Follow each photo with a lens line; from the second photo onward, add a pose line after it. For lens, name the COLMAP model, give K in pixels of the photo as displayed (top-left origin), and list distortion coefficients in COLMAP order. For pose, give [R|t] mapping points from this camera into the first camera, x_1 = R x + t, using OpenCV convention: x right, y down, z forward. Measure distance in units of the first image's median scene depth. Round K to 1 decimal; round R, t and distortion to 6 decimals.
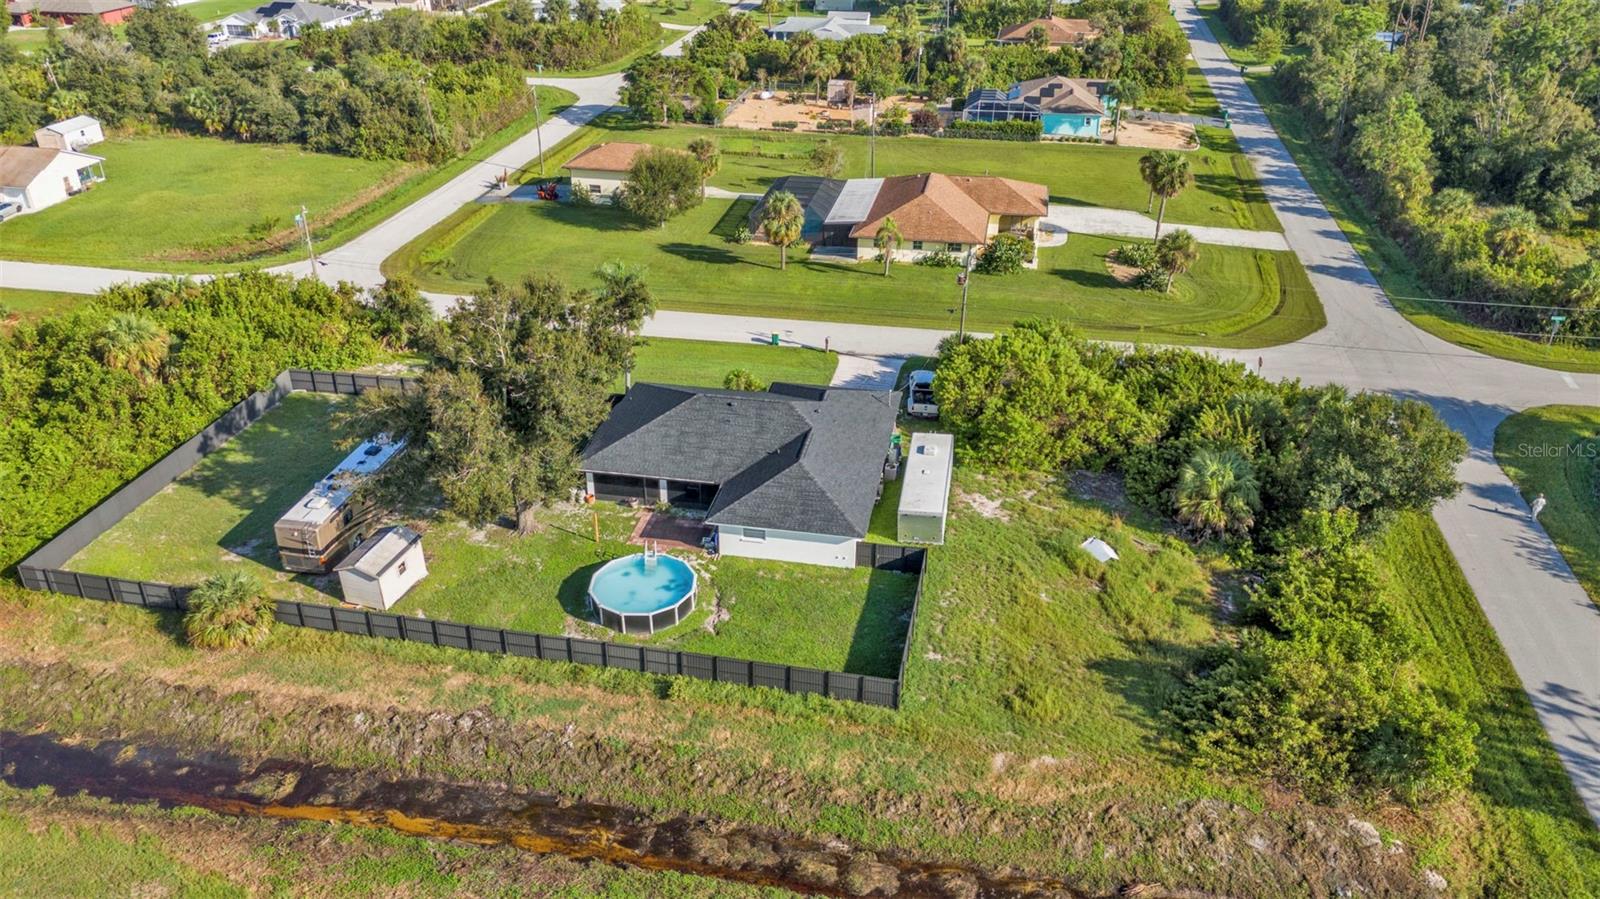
lens RADIAL K [[1172.3, 0, 801.7], [0, 1172.3, 450.5], [0, 0, 1]] dist [0.061684, -0.048184]
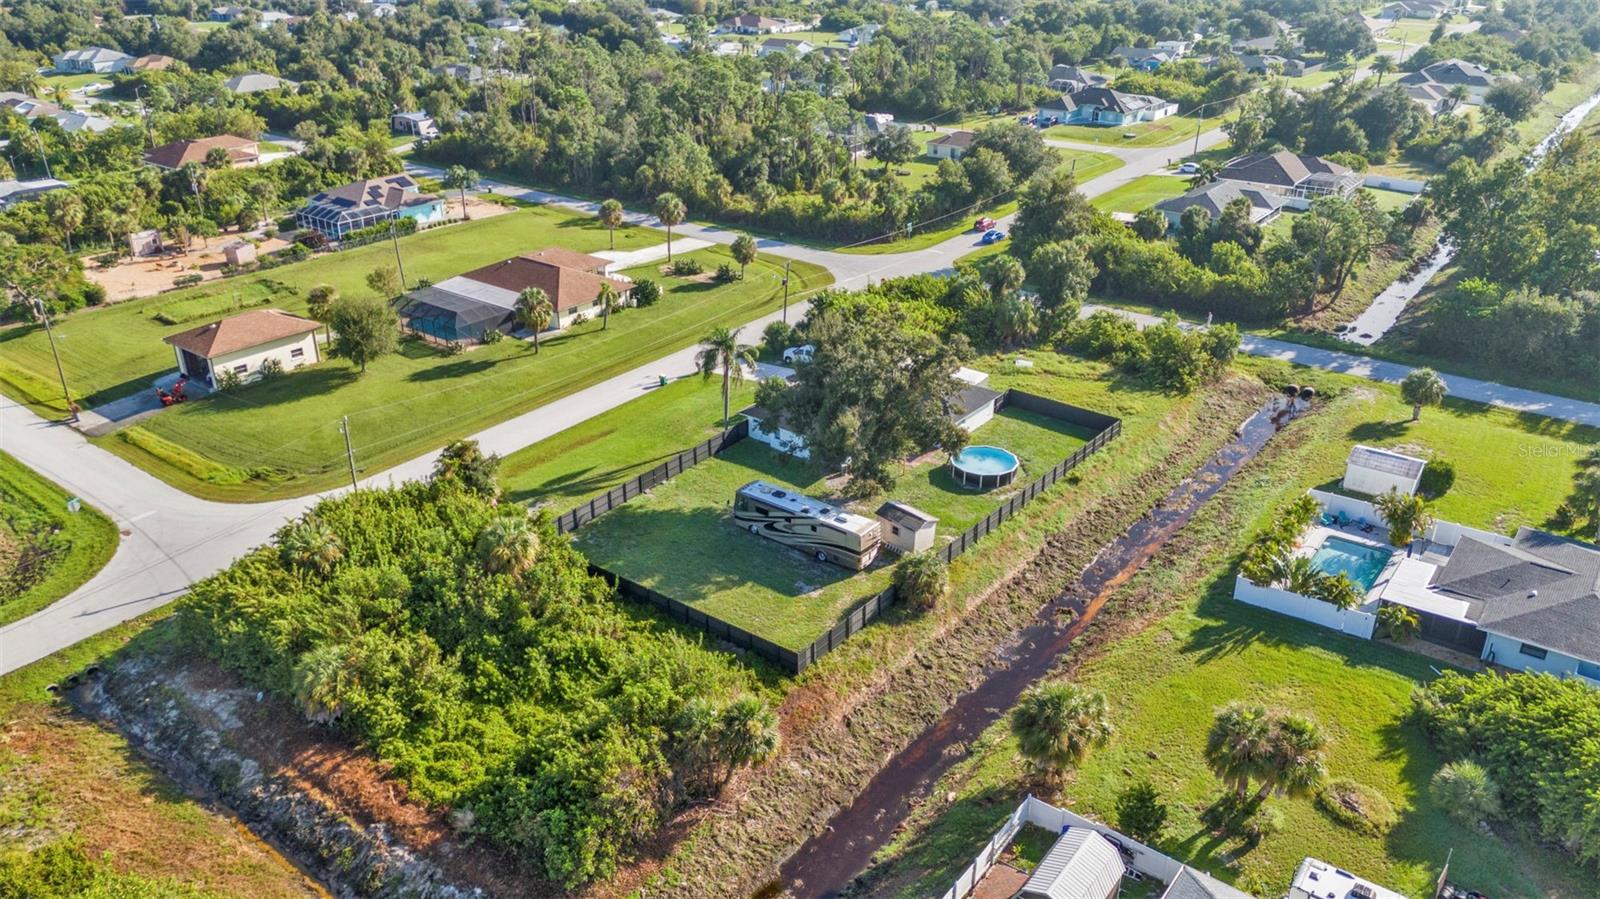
lens RADIAL K [[1167.2, 0, 800.9], [0, 1167.2, 456.7], [0, 0, 1]] dist [0.071683, -0.065104]
pose [[0.451313, -0.386145, 0.804493, -0.856521], [0.429729, 0.884156, 0.183308, -0.162448], [-0.782080, 0.262984, 0.564969, 0.167984]]
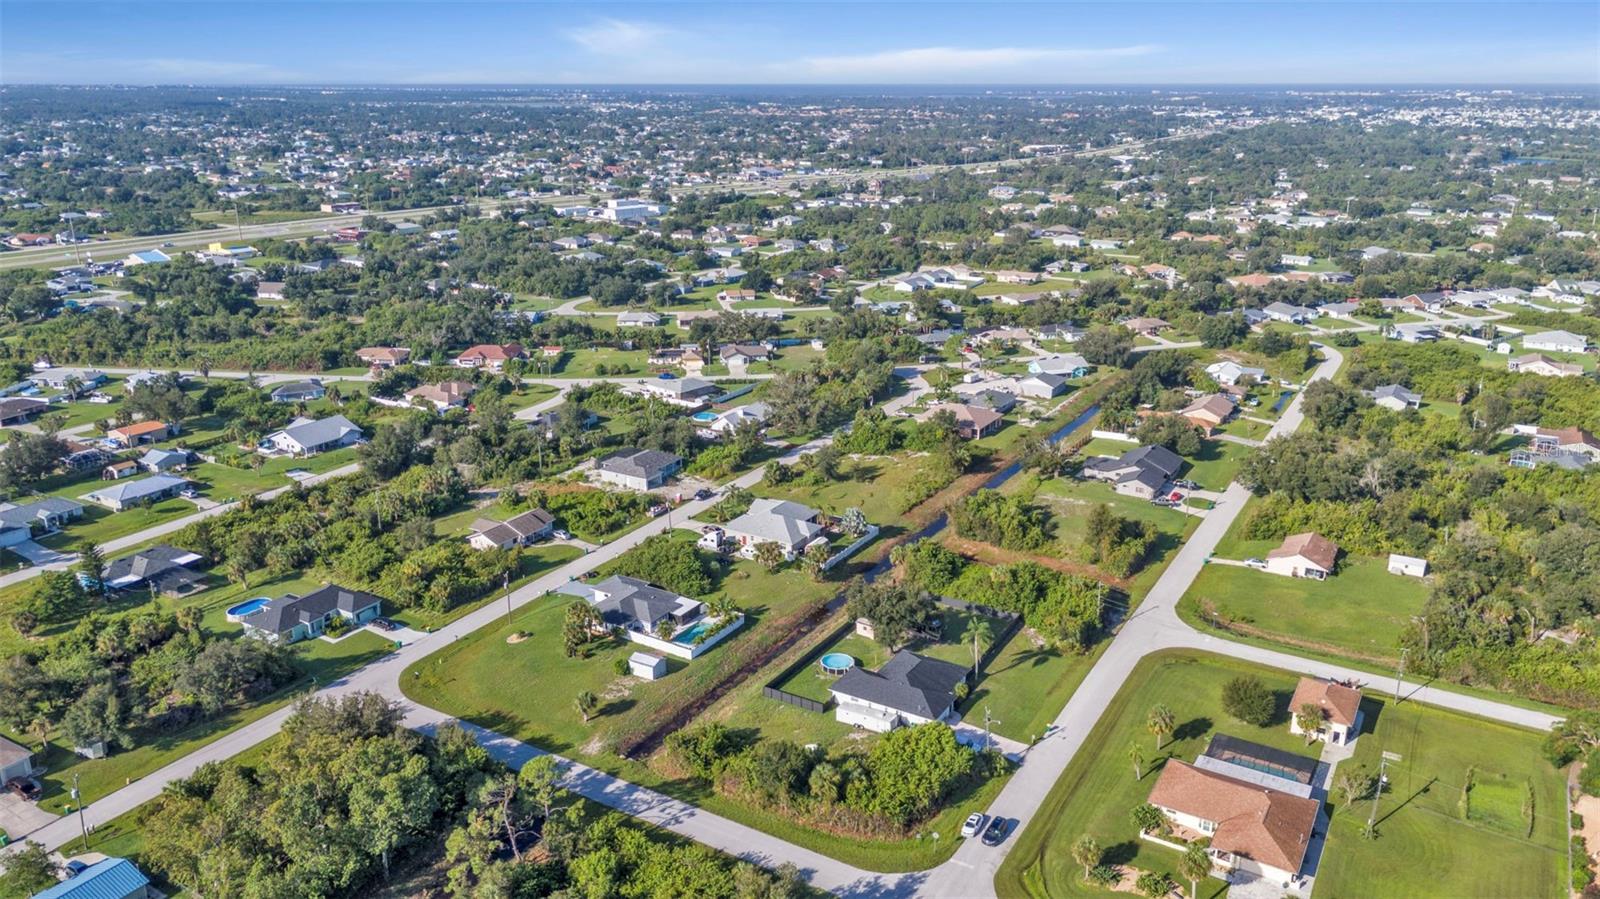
lens RADIAL K [[1164.1, 0, 800.0], [0, 1164.1, 449.5], [0, 0, 1]] dist [0.097745, -0.120462]
pose [[-0.342451, 0.279756, -0.896919, 1.461995], [-0.453049, 0.787152, 0.418496, -0.917707], [0.823088, 0.549662, -0.142818, 0.592801]]
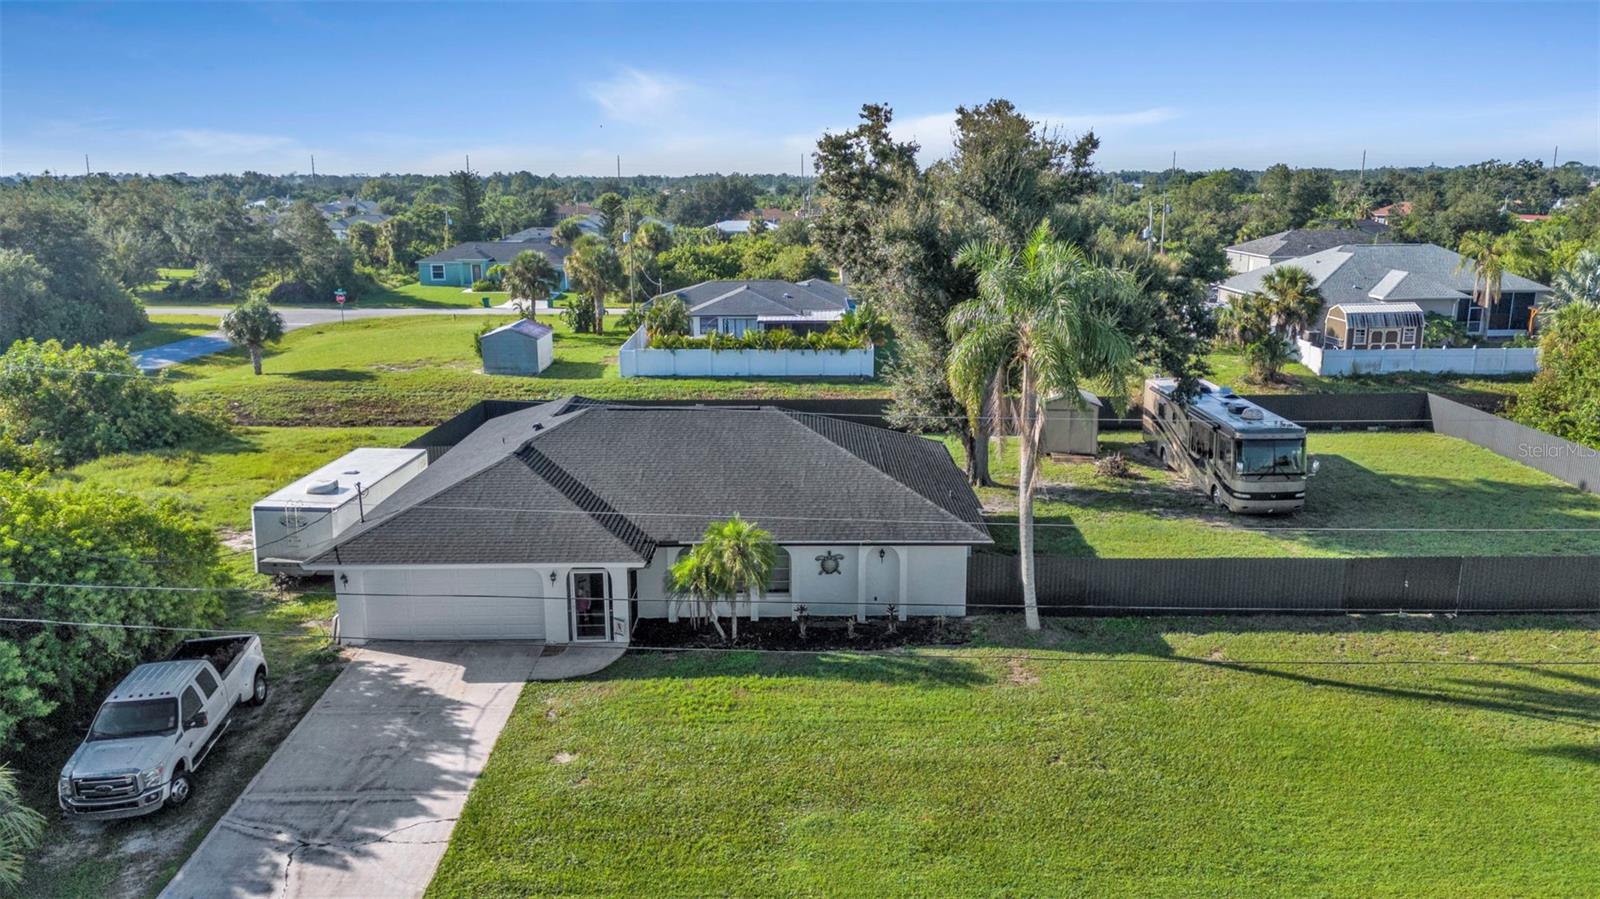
lens RADIAL K [[1167.2, 0, 800.9], [0, 1167.2, 456.7], [0, 0, 1]] dist [0.071683, -0.065104]
pose [[-0.983167, 0.046462, -0.176702, -0.005821], [-0.083476, 0.746060, 0.660626, -0.247881], [0.162524, 0.664256, -0.729623, 0.925368]]
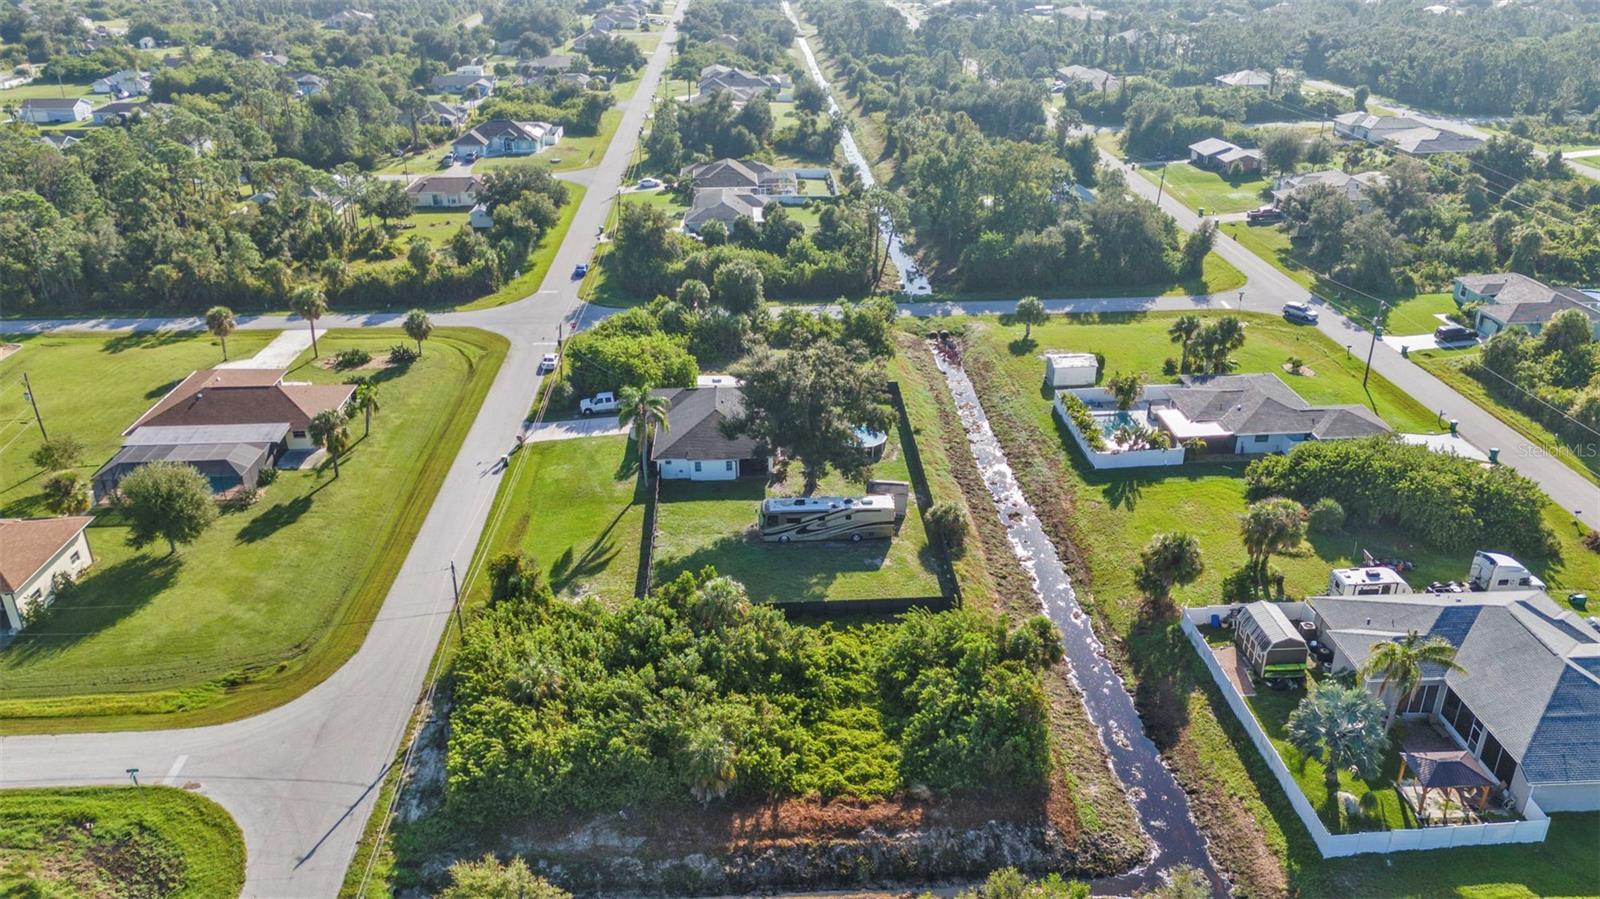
lens RADIAL K [[1167.2, 0, 800.9], [0, 1167.2, 456.7], [0, 0, 1]] dist [0.071683, -0.065104]
pose [[-0.234141, -0.418240, 0.877640, -1.045296], [0.471773, 0.740444, 0.478721, -0.479169], [-0.850064, 0.526135, 0.023946, 0.594303]]
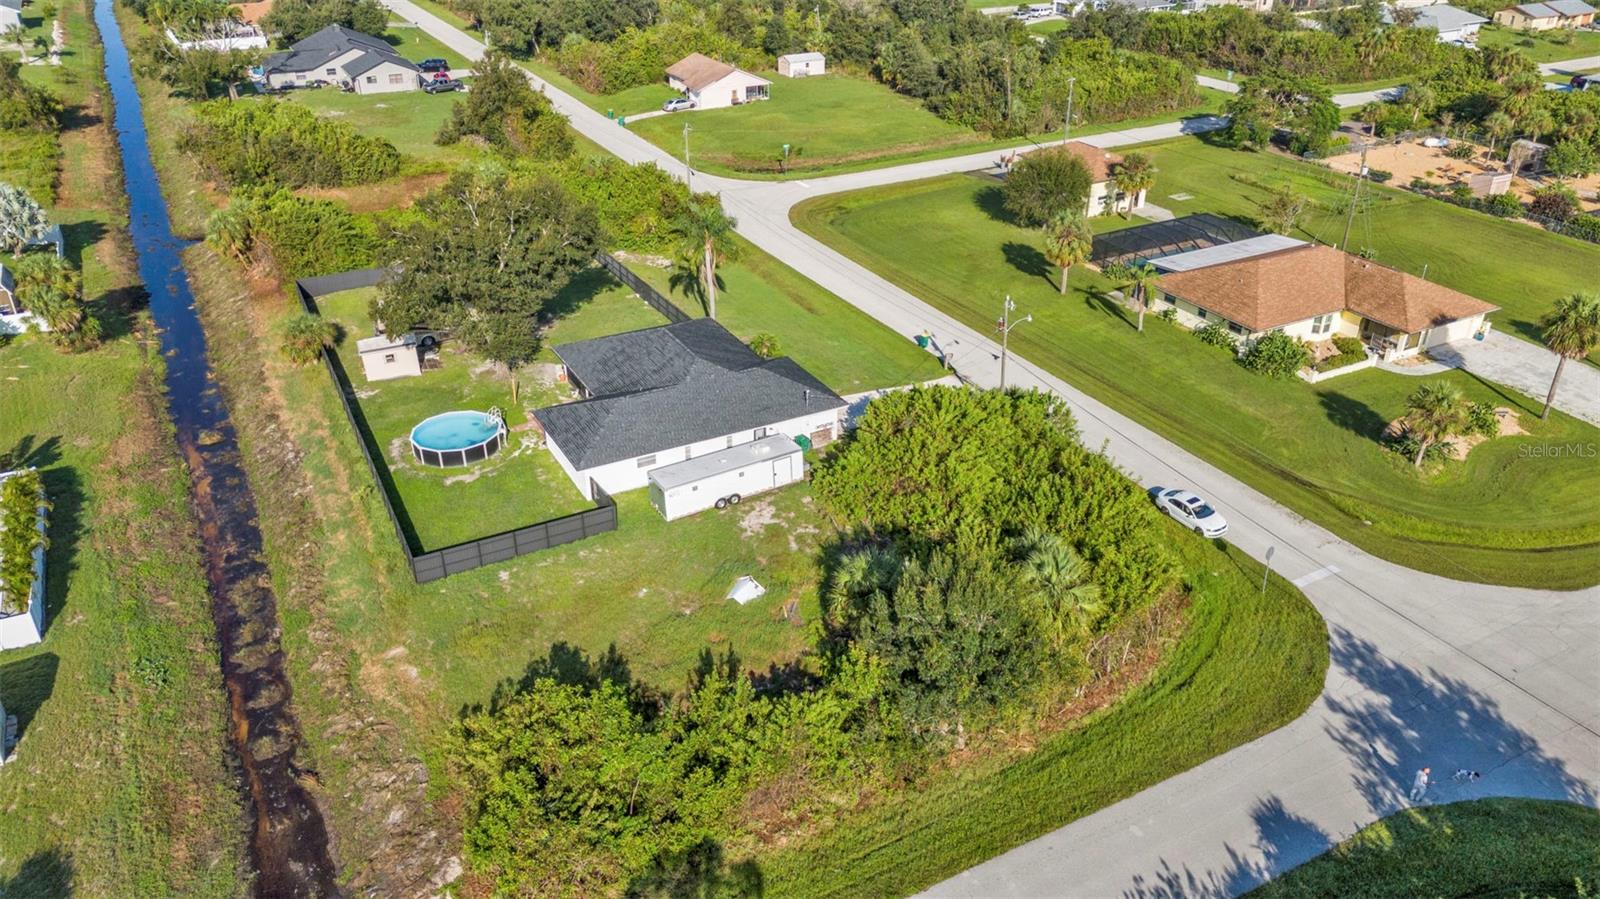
lens RADIAL K [[1172.3, 0, 801.7], [0, 1172.3, 450.5], [0, 0, 1]] dist [0.061684, -0.048184]
pose [[0.631735, 0.370654, -0.680828, 0.526961], [-0.370206, 0.915906, 0.155123, -0.107956], [0.681072, 0.154051, 0.715828, 0.208010]]
